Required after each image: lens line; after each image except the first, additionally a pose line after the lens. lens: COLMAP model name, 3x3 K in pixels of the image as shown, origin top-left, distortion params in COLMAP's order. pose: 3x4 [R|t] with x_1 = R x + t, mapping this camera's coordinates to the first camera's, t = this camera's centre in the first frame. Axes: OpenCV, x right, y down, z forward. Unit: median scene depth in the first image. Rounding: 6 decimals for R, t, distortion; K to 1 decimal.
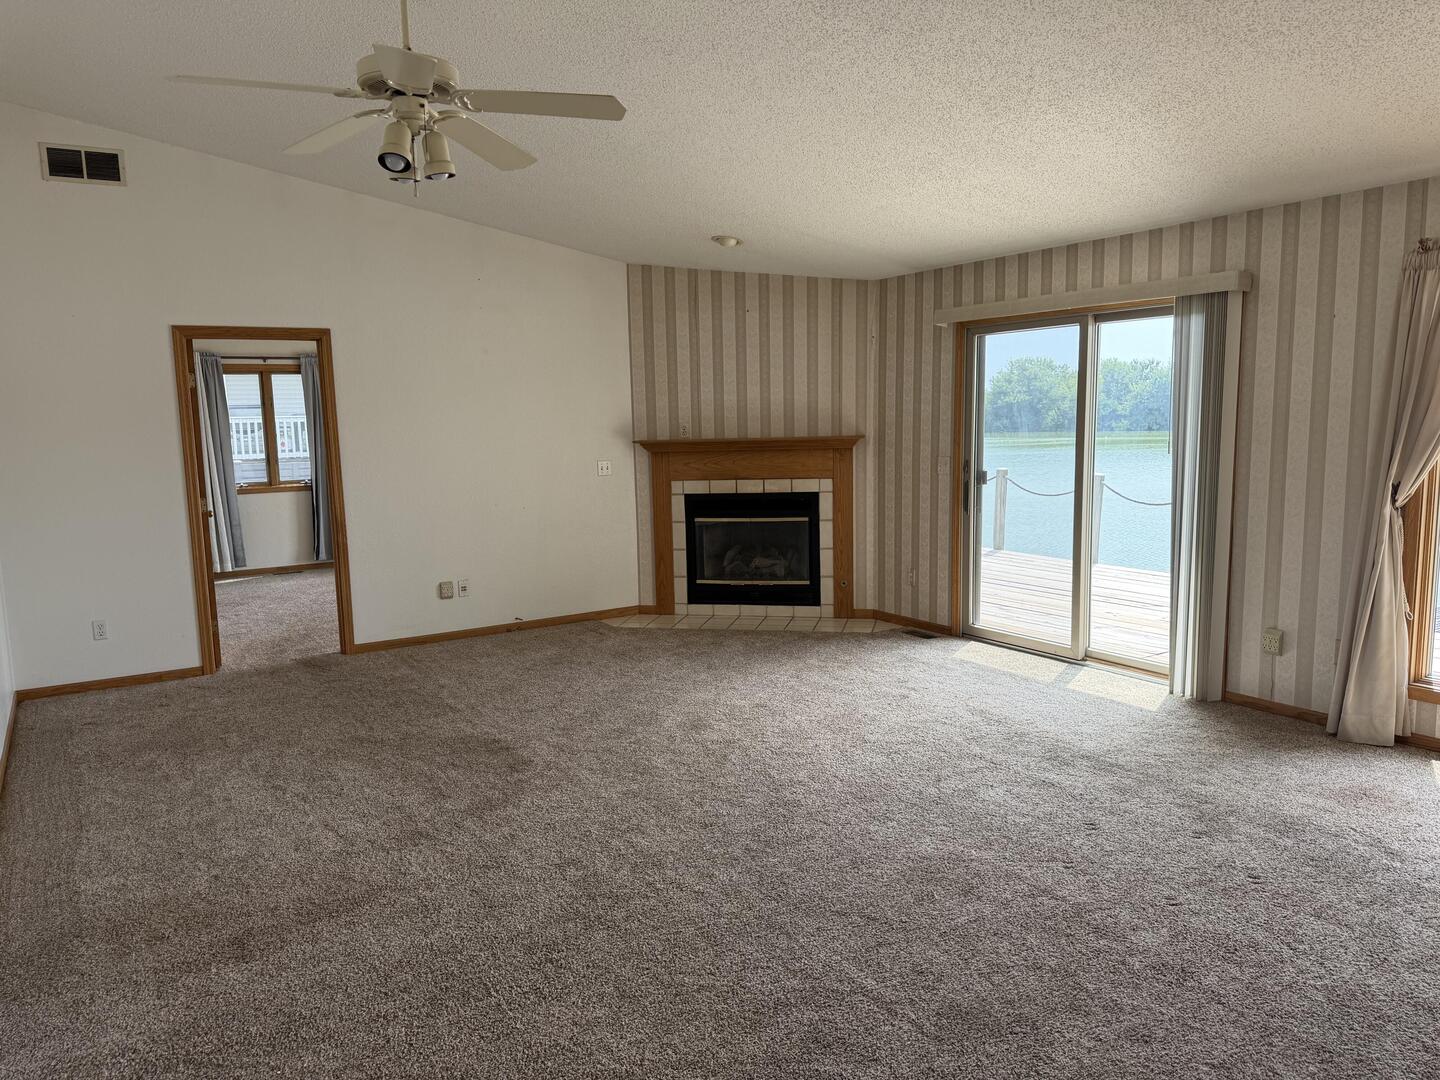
lens RADIAL K [[990.3, 0, 718.3], [0, 990.3, 552.1], [0, 0, 1]] dist [0.069301, -0.095712]
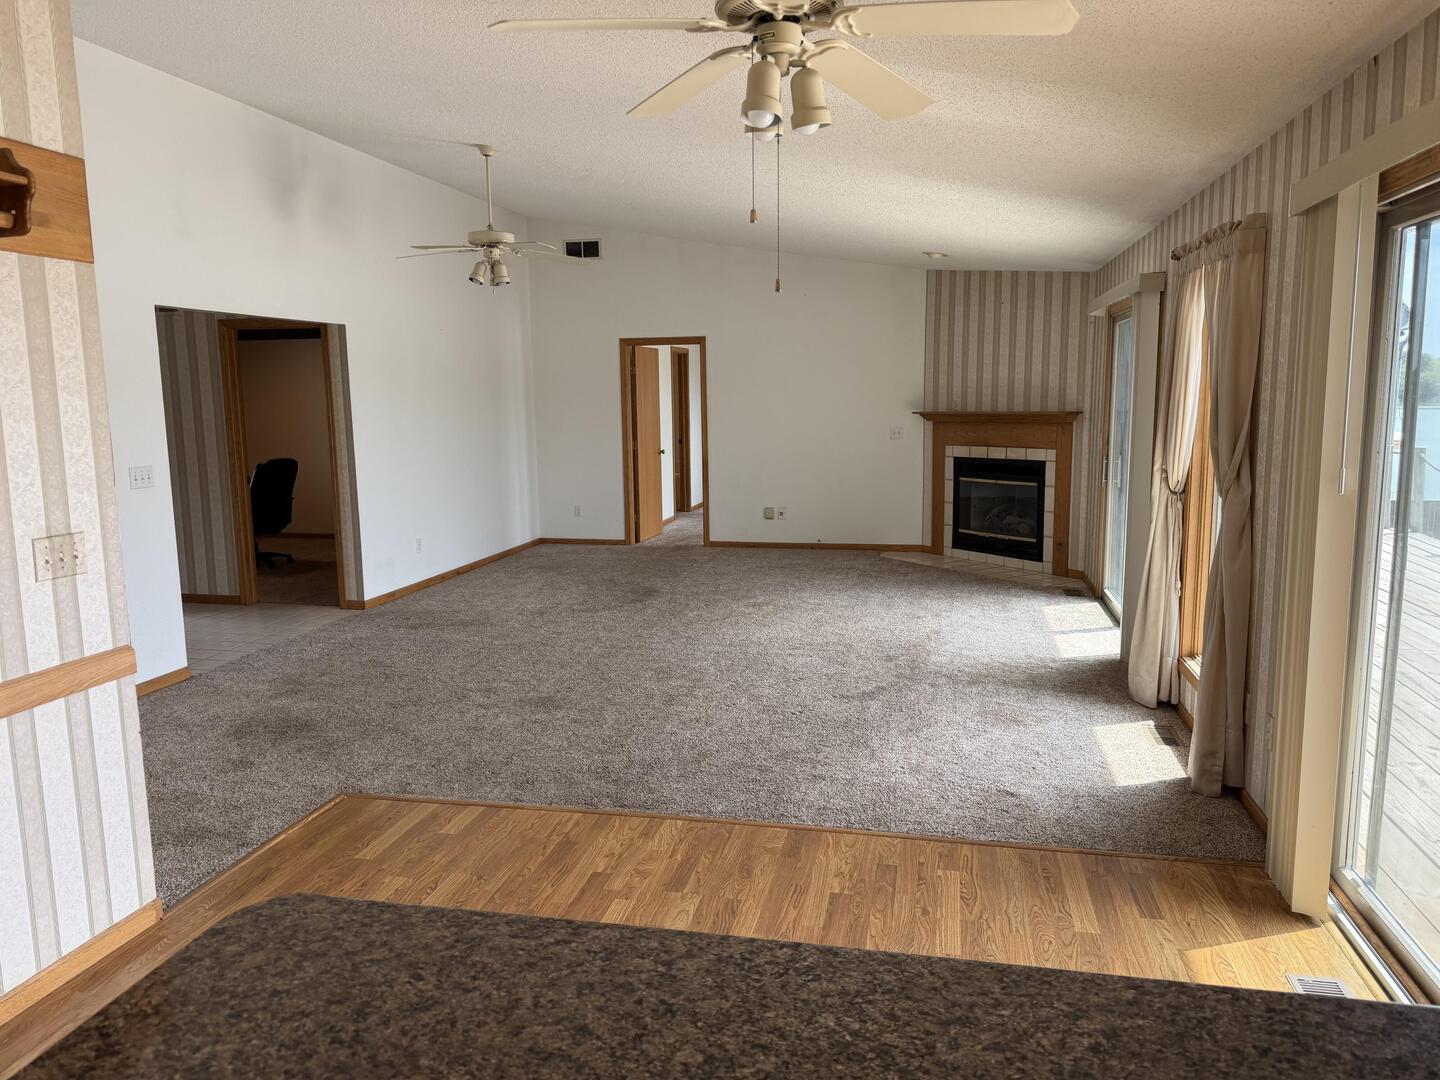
lens RADIAL K [[990.3, 0, 718.3], [0, 990.3, 552.1], [0, 0, 1]] dist [0.069301, -0.095712]
pose [[0.706994, 0.122486, -0.696532, 0.639865], [-0.096887, 0.992377, 0.076169, -0.007876], [0.700552, 0.013633, 0.713471, -0.070493]]
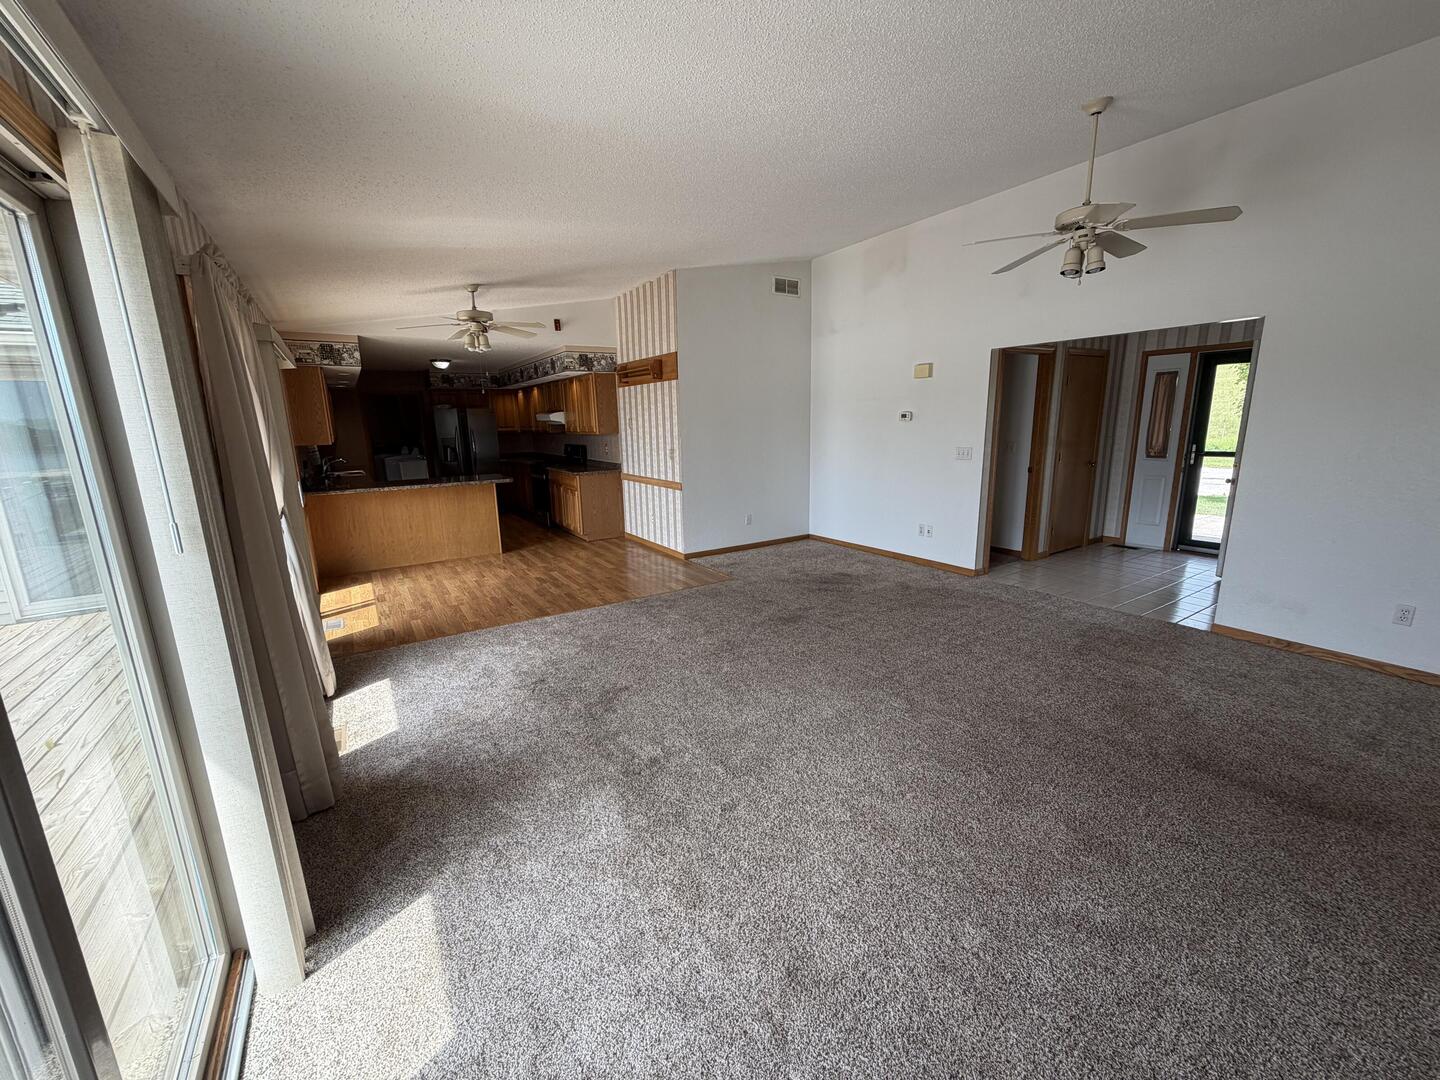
lens RADIAL K [[574.9, 0, 715.1], [0, 574.9, 540.6], [0, 0, 1]] dist [0.000482, -0.000039]
pose [[-0.998915, 0.046377, 0.004155, 0.157616], [0.045027, 0.939368, 0.339941, -0.123894], [0.011863, 0.339759, -0.940438, 0.869454]]
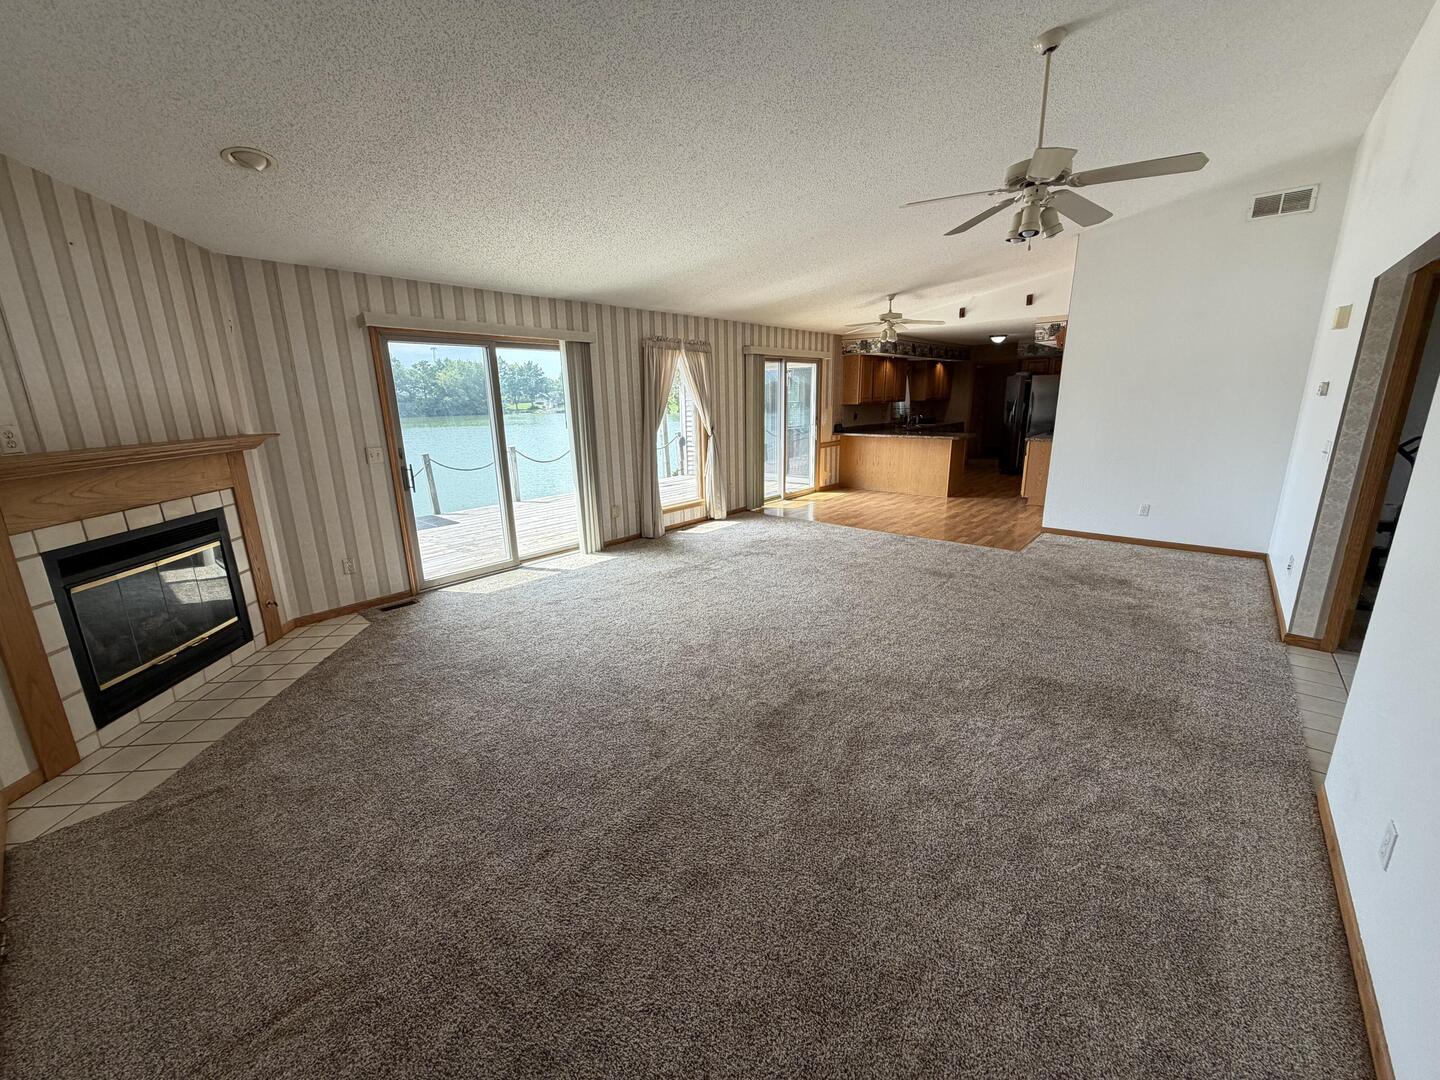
lens RADIAL K [[577.2, 0, 720.0], [0, 577.2, 540.0], [0, 0, 1]] dist [0.002096, 0.000188]
pose [[-0.291031, -0.205034, 0.934485, -0.463955], [0.157010, 0.953286, 0.258057, -0.092914], [-0.943742, 0.221826, -0.245243, 0.734158]]
